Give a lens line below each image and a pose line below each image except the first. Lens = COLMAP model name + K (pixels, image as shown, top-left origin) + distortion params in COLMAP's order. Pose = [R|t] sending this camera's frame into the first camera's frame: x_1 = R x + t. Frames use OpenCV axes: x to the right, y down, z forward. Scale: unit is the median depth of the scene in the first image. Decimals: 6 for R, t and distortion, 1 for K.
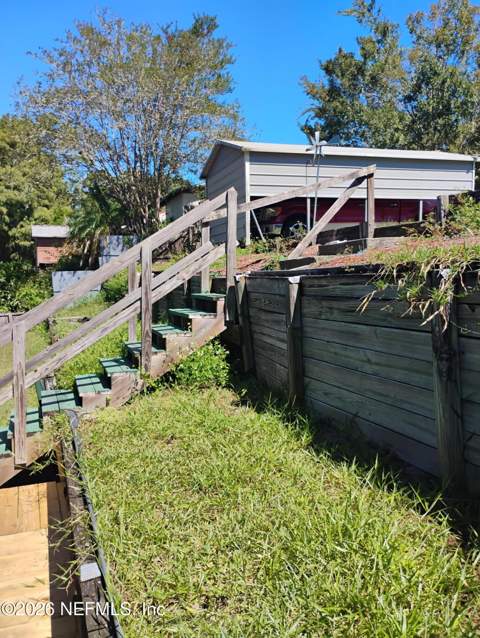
lens RADIAL K [[527.8, 0, 240.2], [0, 527.8, 318.6], [0, 0, 1]] dist [0.029028, -0.020258]
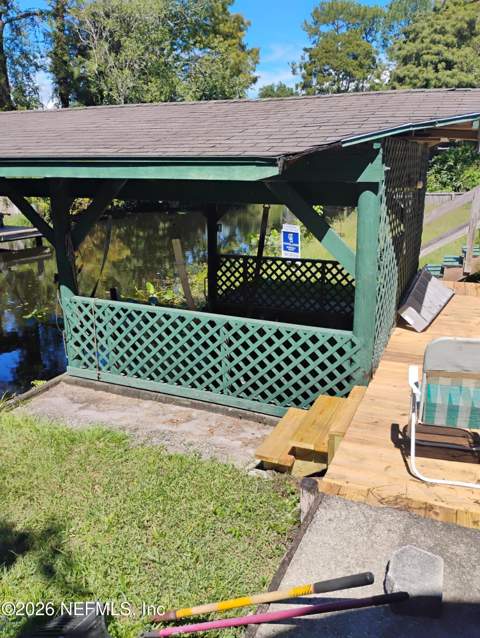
lens RADIAL K [[527.8, 0, 239.7], [0, 527.8, 319.2], [0, 0, 1]] dist [0.029028, -0.020258]
pose [[0.722357, 0.194913, -0.663483, 0.065158], [-0.049714, 0.971610, 0.231307, 0.014204], [0.689731, -0.134102, 0.711539, -0.215100]]
